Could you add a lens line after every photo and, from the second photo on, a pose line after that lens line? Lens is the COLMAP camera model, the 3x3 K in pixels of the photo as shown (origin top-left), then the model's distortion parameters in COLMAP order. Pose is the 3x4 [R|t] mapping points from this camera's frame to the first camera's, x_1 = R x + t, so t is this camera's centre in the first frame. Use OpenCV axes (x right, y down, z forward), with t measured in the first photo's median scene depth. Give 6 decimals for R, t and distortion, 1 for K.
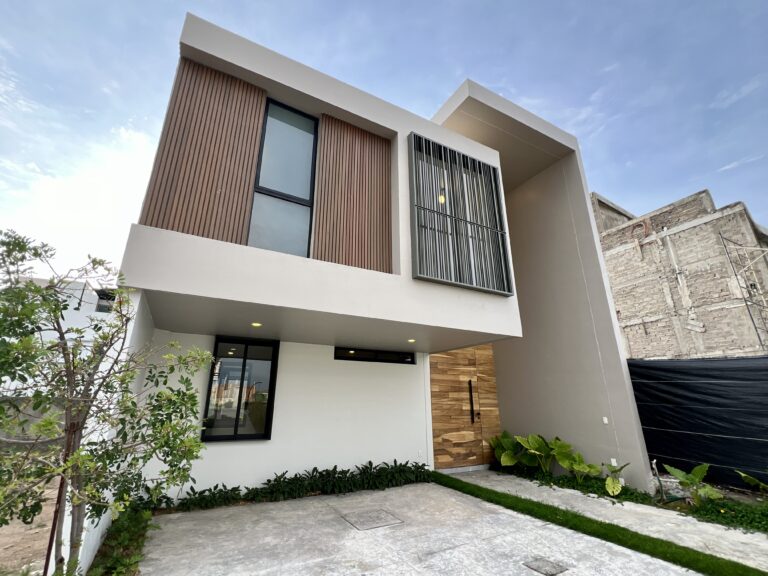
lens RADIAL K [[359.7, 0, 384.8], [0, 359.7, 285.1], [0, 0, 1]] dist [-0.000987, -0.000169]
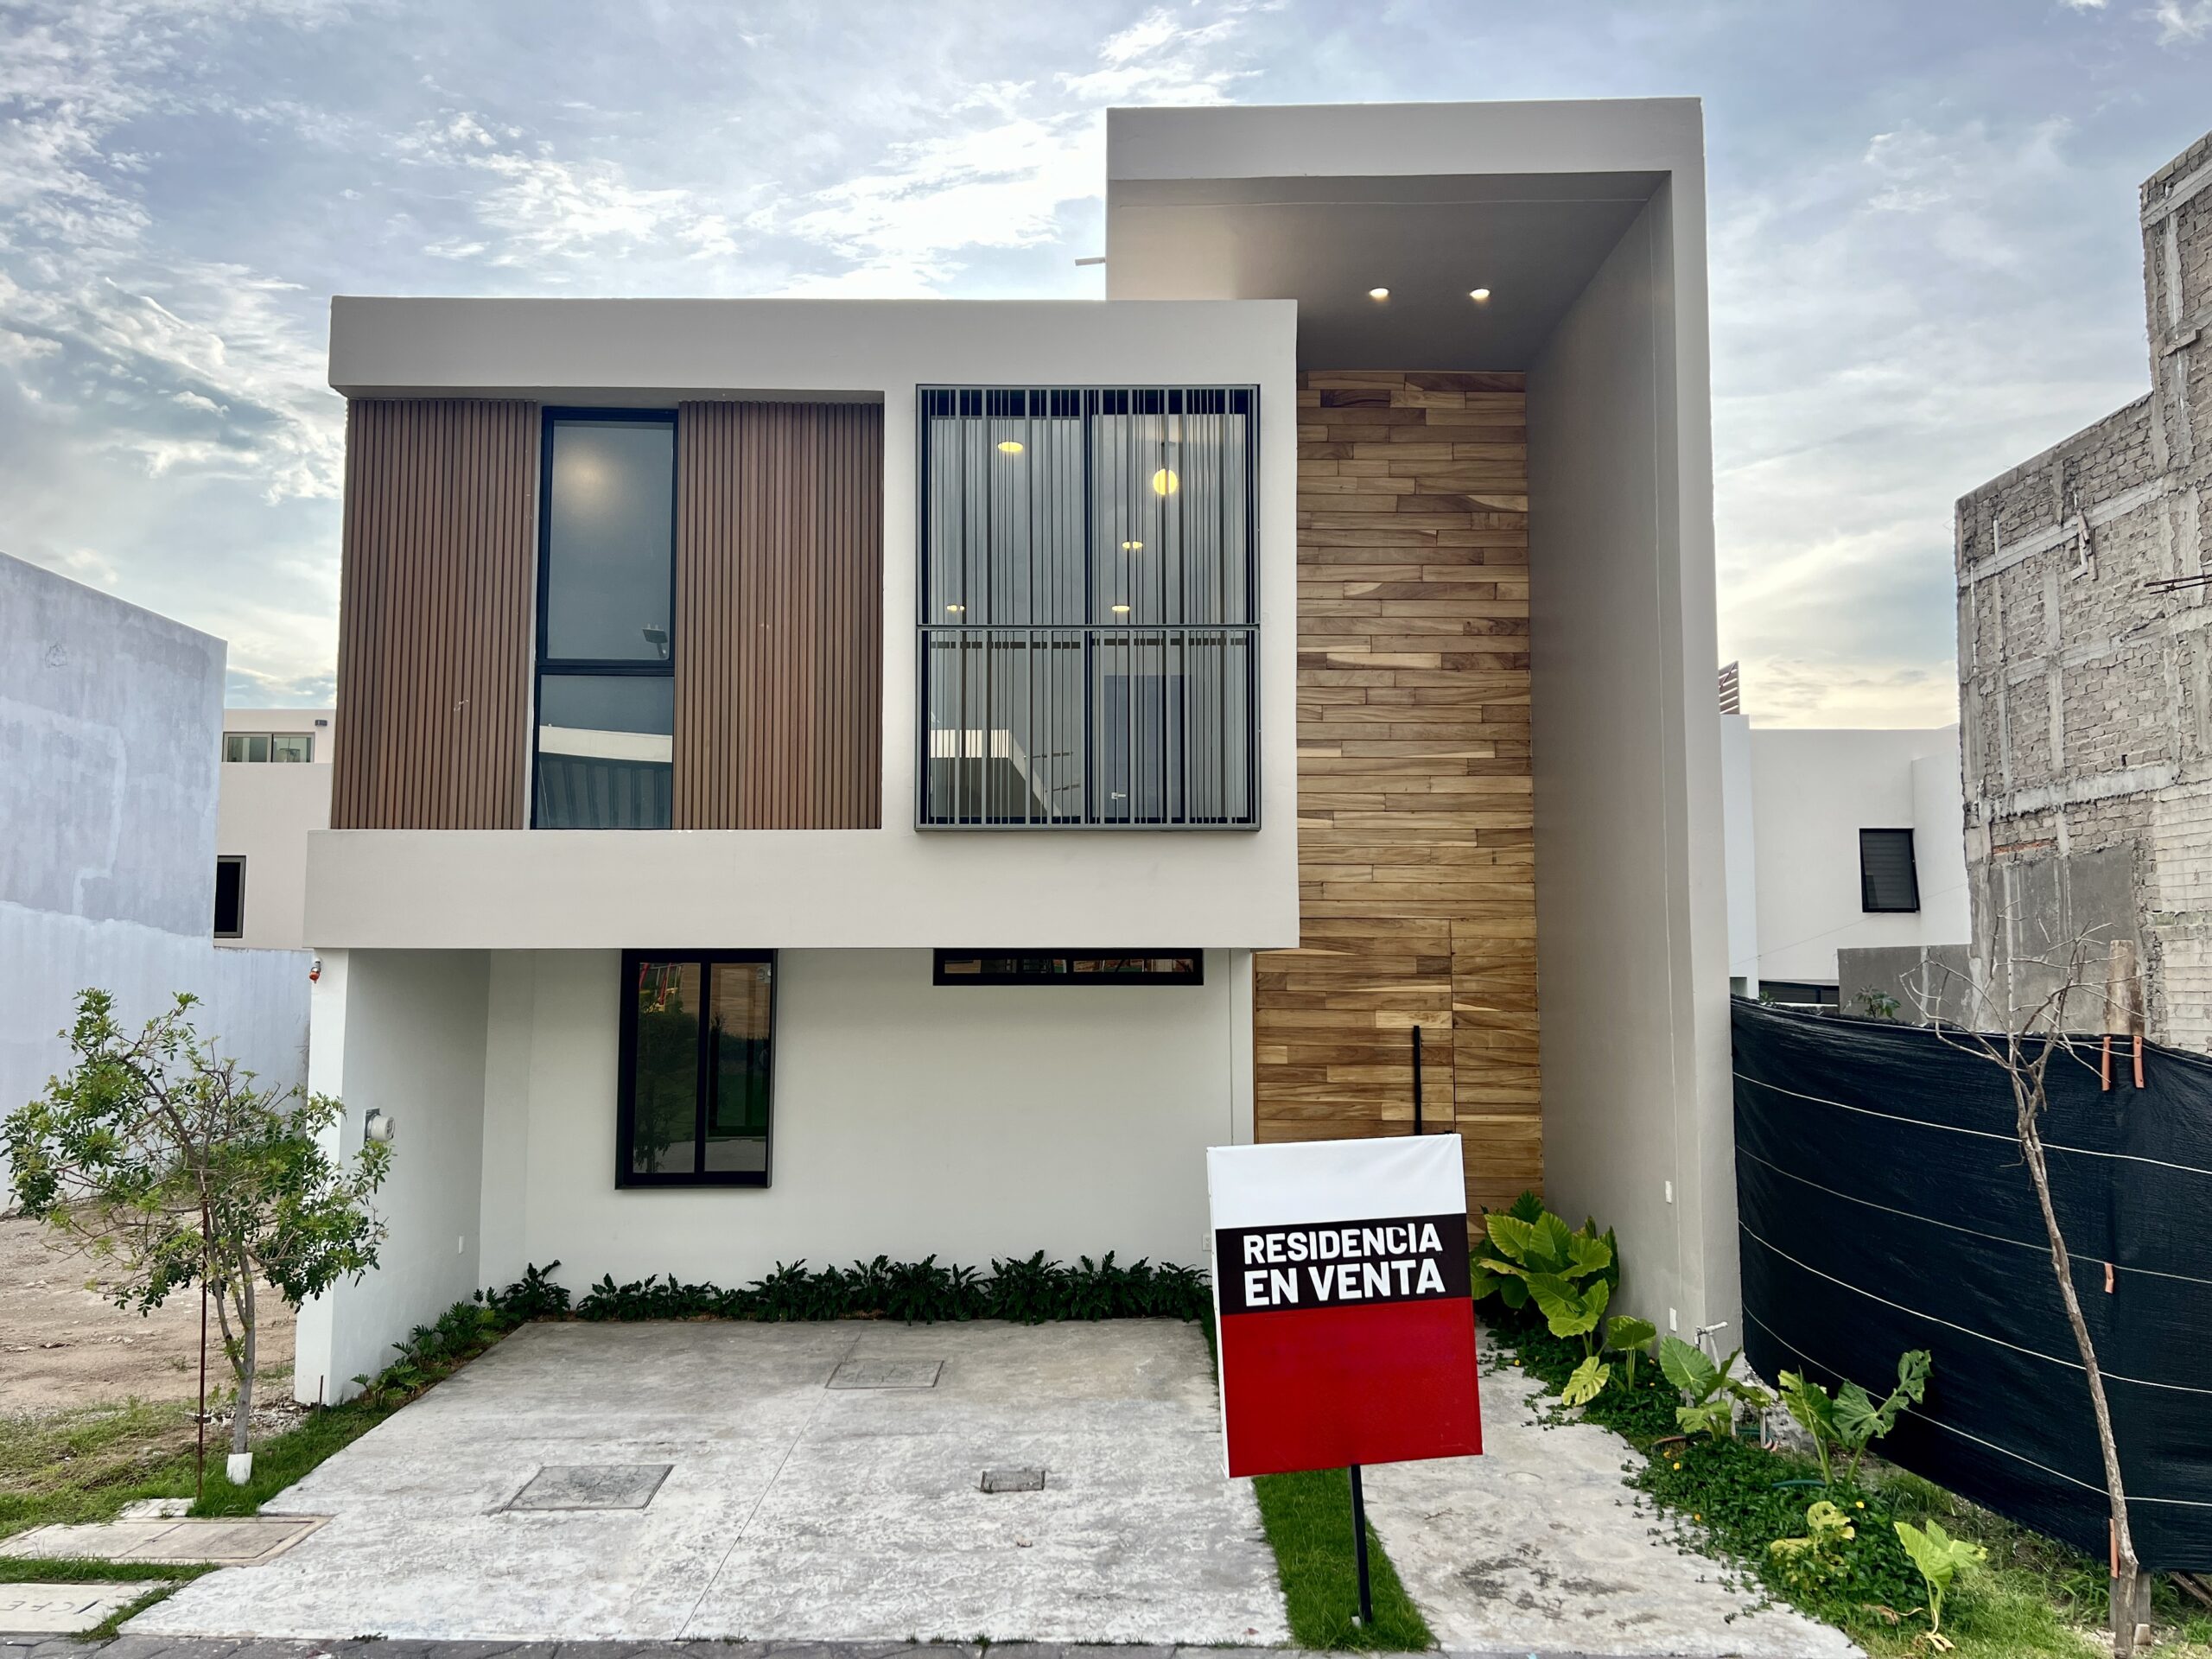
lens RADIAL K [[1691.1, 0, 1093.9], [0, 1691.1, 830.4], [0, 0, 1]] dist [0.151790, -0.295341]
pose [[0.874220, -0.036689, -0.484142, 0.750810], [0.152473, 0.967442, 0.202008, -0.240404], [0.460968, -0.250418, 0.851352, -0.317739]]
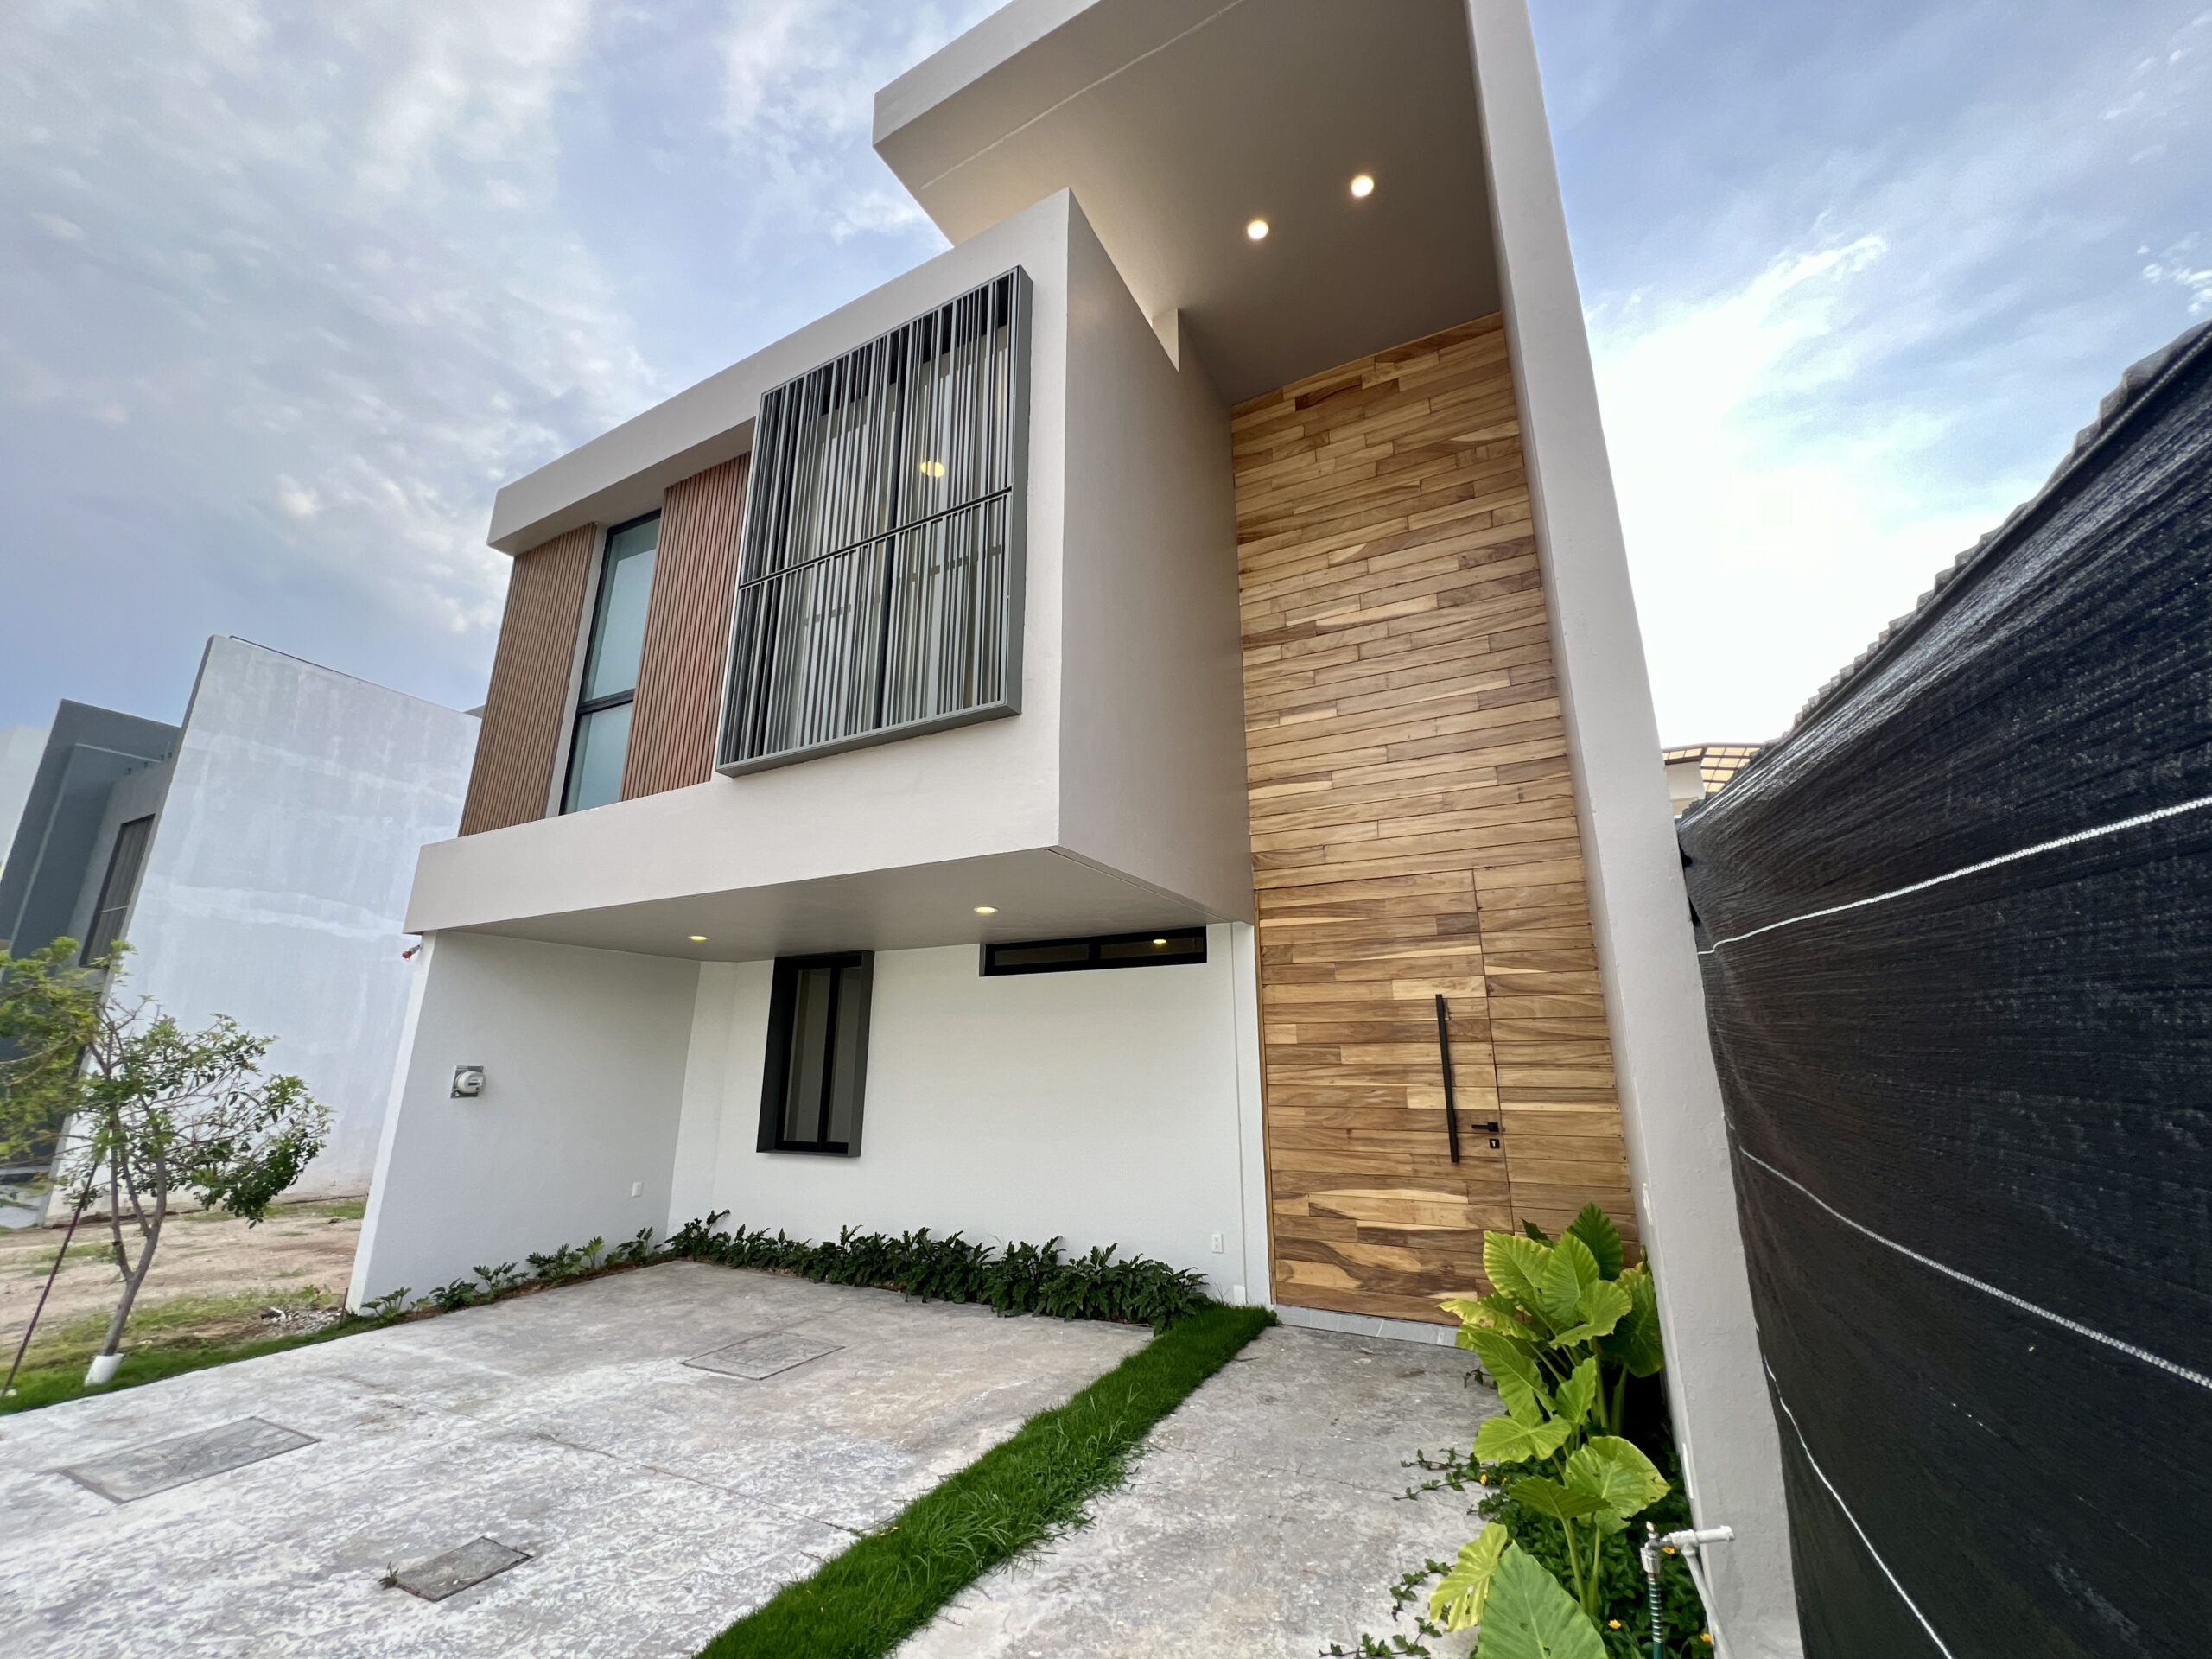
lens RADIAL K [[891.6, 0, 1103.3], [0, 891.6, 826.5], [0, 0, 1]] dist [-0.001209, 0.000618]
pose [[0.533500, -0.222510, -0.816007, 0.706644], [0.269322, 0.959248, -0.085488, 0.148940], [0.801775, -0.174161, 0.571686, 0.500765]]
